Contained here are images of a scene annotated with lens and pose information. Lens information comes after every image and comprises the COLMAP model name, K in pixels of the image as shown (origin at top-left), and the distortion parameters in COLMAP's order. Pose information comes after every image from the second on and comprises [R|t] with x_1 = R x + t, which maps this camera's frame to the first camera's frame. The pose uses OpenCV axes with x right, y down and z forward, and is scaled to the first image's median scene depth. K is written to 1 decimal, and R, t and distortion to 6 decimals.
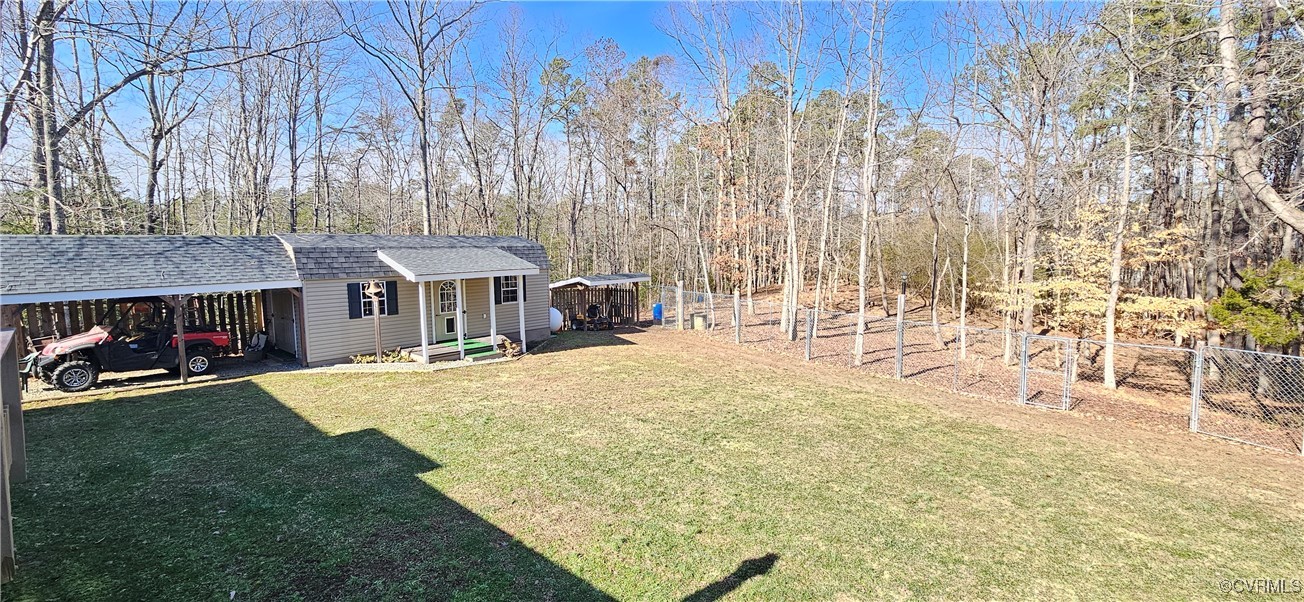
lens RADIAL K [[533.9, 0, 651.3], [0, 533.9, 298.5], [0, 0, 1]] dist [-0.005254, -0.001672]
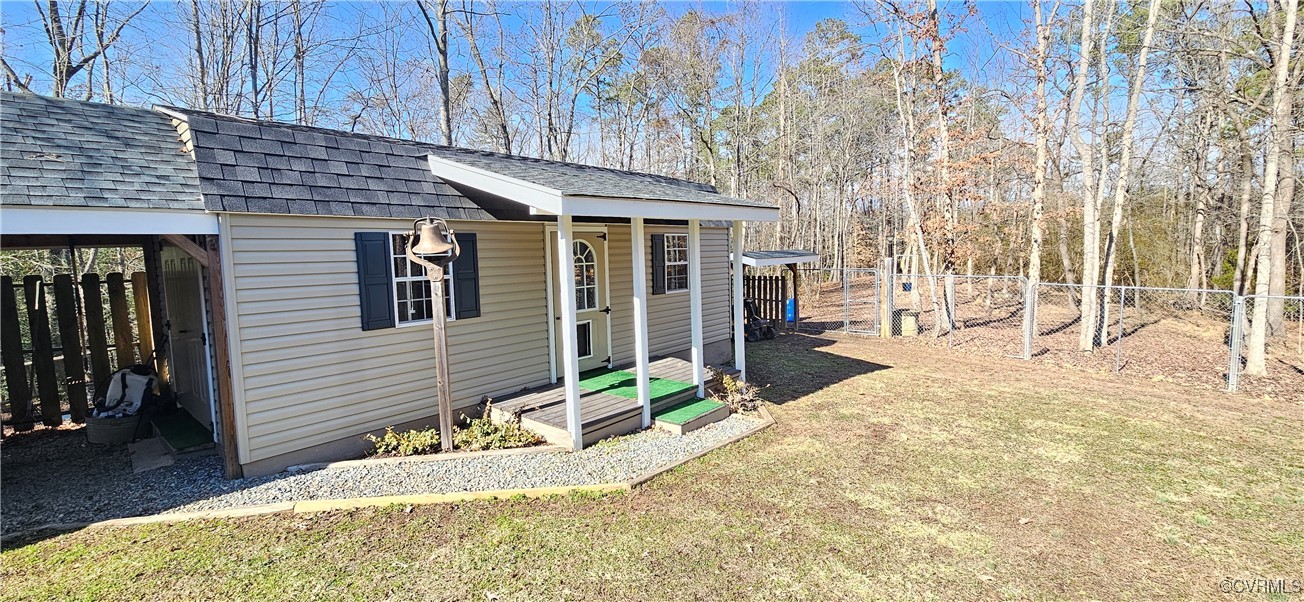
lens RADIAL K [[533.9, 0, 653.1], [0, 533.9, 302.3], [0, 0, 1]] dist [-0.005254, -0.001672]
pose [[0.999726, -0.018666, 0.014094, -0.369885], [0.018689, 0.999824, -0.001535, 0.023132], [-0.014062, 0.001798, 0.999900, 0.628370]]
